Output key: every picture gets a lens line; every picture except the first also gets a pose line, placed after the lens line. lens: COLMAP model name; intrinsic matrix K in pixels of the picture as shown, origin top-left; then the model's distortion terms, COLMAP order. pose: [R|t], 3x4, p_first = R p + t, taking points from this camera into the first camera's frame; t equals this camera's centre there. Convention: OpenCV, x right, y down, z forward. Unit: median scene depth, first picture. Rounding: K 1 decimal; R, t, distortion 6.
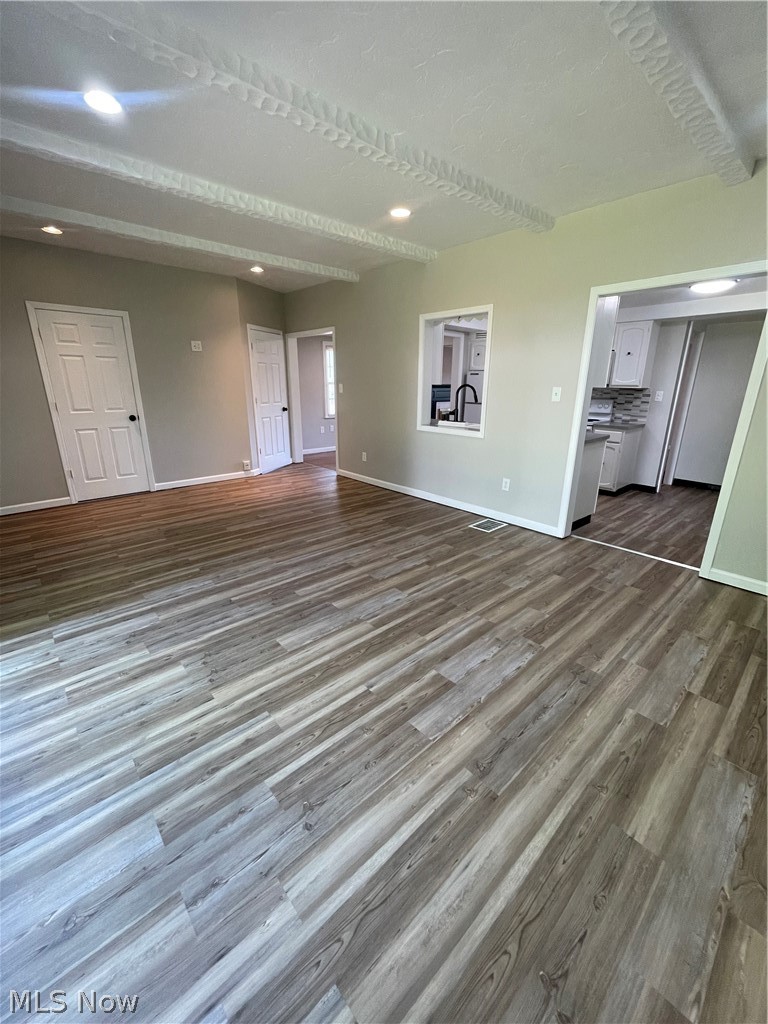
lens RADIAL K [[415.8, 0, 389.1], [0, 415.8, 507.0], [0, 0, 1]] dist [-0.003603, 0.002028]
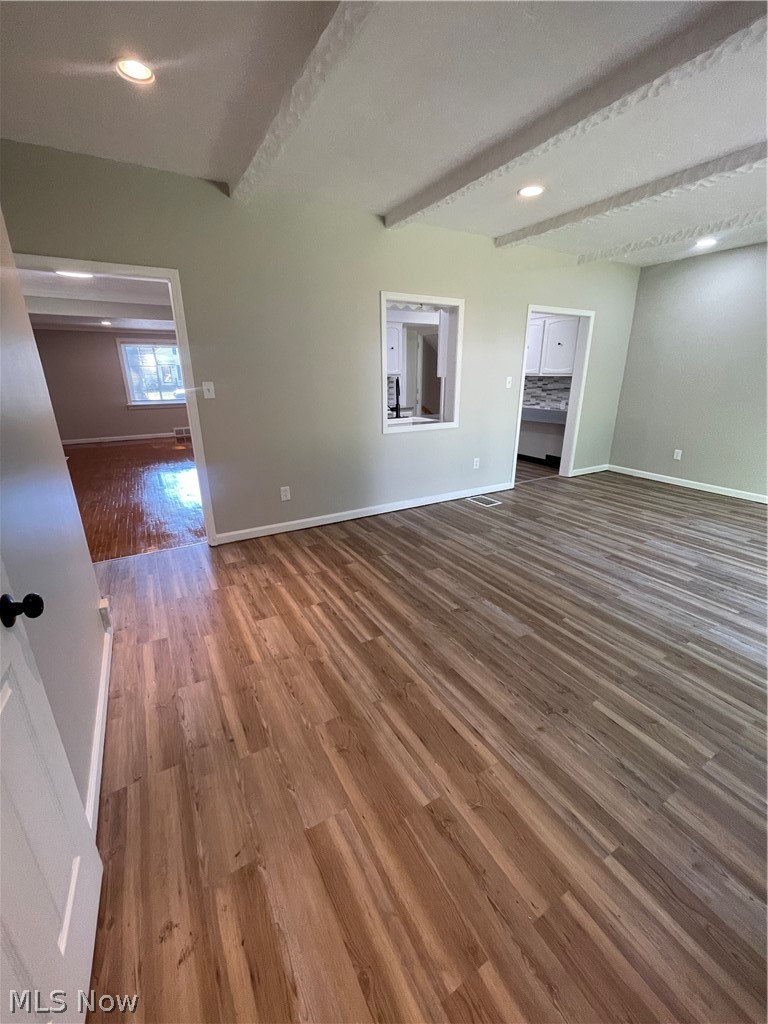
lens RADIAL K [[415.8, 0, 386.6], [0, 415.8, 508.6], [0, 0, 1]] dist [-0.003603, 0.002028]
pose [[0.209349, -0.317808, 0.924755, -1.018441], [0.288984, 0.923576, 0.251982, -0.349662], [-0.934164, 0.214487, 0.285191, 1.087198]]
